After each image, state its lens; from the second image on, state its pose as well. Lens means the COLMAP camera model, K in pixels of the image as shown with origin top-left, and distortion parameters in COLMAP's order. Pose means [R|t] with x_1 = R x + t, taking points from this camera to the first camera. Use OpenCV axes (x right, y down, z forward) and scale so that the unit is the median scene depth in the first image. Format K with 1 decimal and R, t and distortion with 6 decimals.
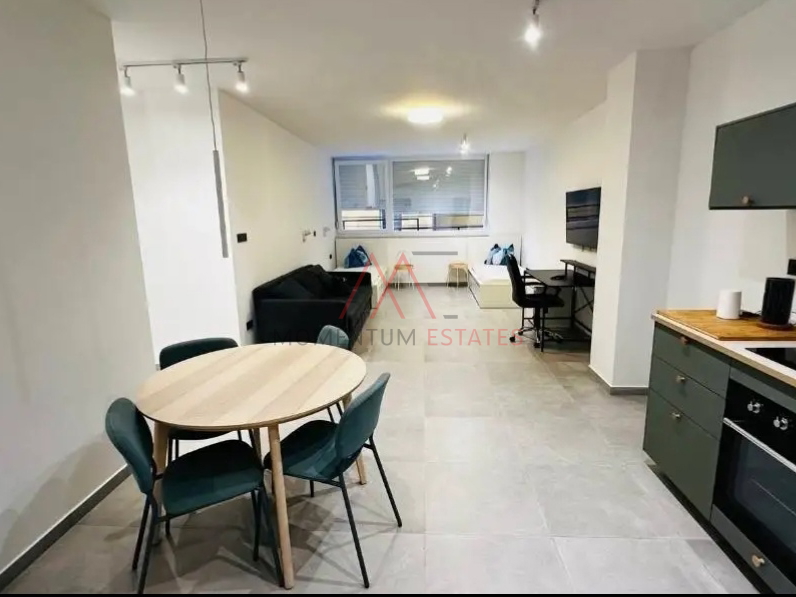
lens RADIAL K [[425.8, 0, 400.3], [0, 425.8, 291.9], [0, 0, 1]] dist [-0.001527, -0.000326]
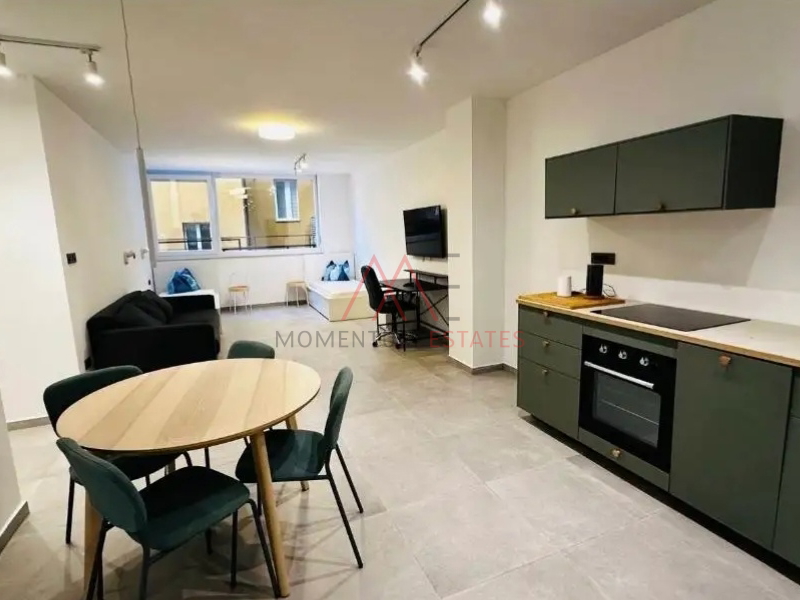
lens RADIAL K [[426.5, 0, 400.0], [0, 426.5, 300.0], [0, 0, 1]] dist [-0.000575, -0.000696]
pose [[0.899279, -0.076734, 0.430592, -0.164266], [0.090941, 0.995778, -0.012474, 0.021949], [-0.427817, 0.050376, 0.902461, -0.014145]]
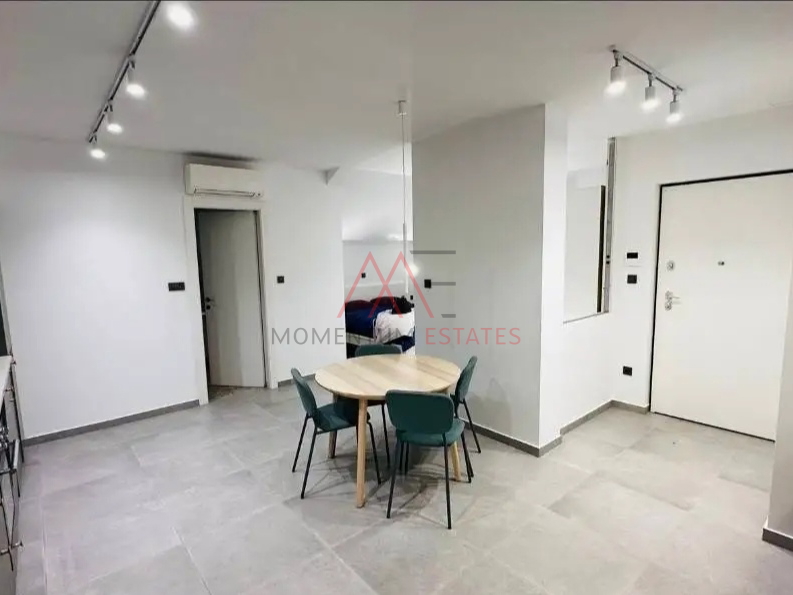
lens RADIAL K [[426.5, 0, 396.5], [0, 426.5, 297.5], [0, 0, 1]] dist [-0.000015, -0.000242]
pose [[-0.720999, 0.111984, -0.683827, 0.316116], [-0.091857, 0.962699, 0.254503, -0.215930], [0.686820, 0.246311, -0.683819, 0.973397]]
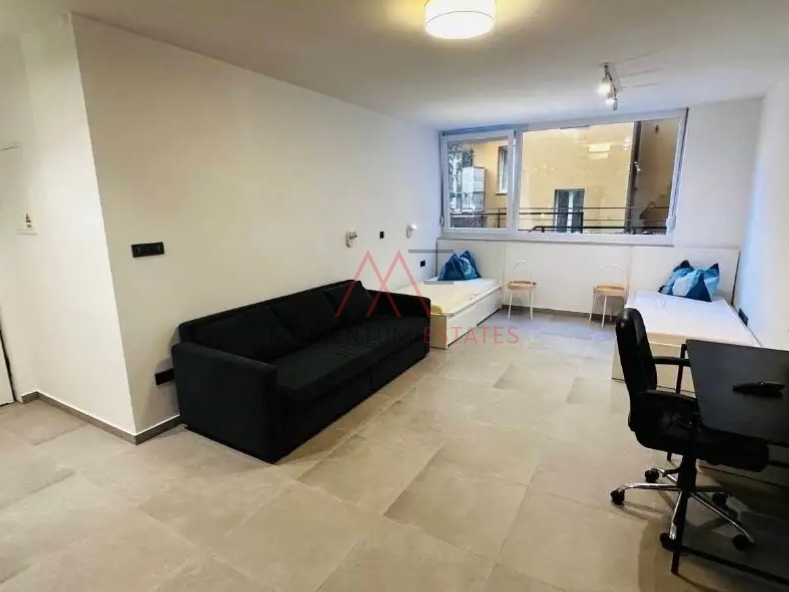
lens RADIAL K [[428.1, 0, 394.5], [0, 428.1, 296.0], [0, 0, 1]] dist [0.000274, 0.000279]
pose [[0.890081, 0.100840, -0.444507, 0.277112], [-0.085605, 0.994850, 0.054275, -0.126284], [0.447691, -0.010257, 0.894130, 0.584880]]
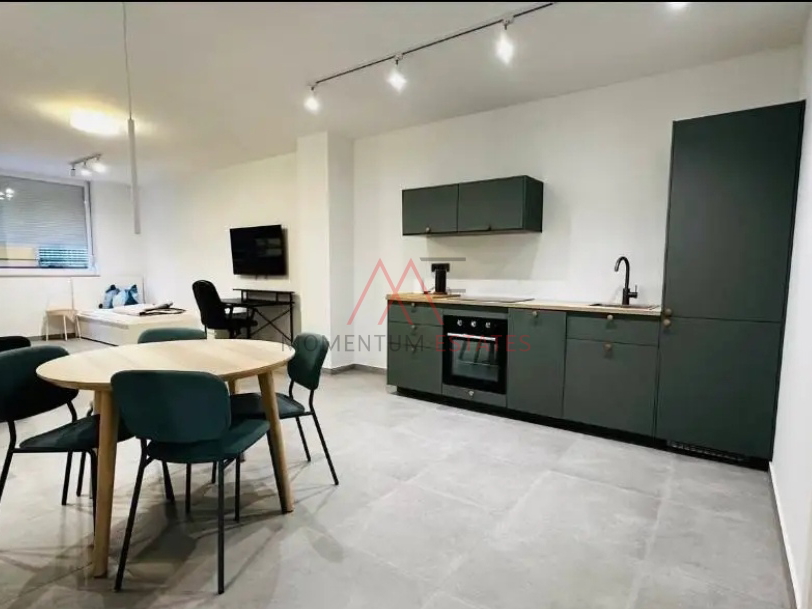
lens RADIAL K [[444.8, 0, 422.4], [0, 444.8, 315.4], [0, 0, 1]] dist [0.000963, -0.000034]
pose [[0.524542, -0.059308, 0.849316, -0.448393], [0.134209, 0.990858, -0.013696, 0.094107], [-0.840740, 0.121170, 0.527707, -0.007131]]
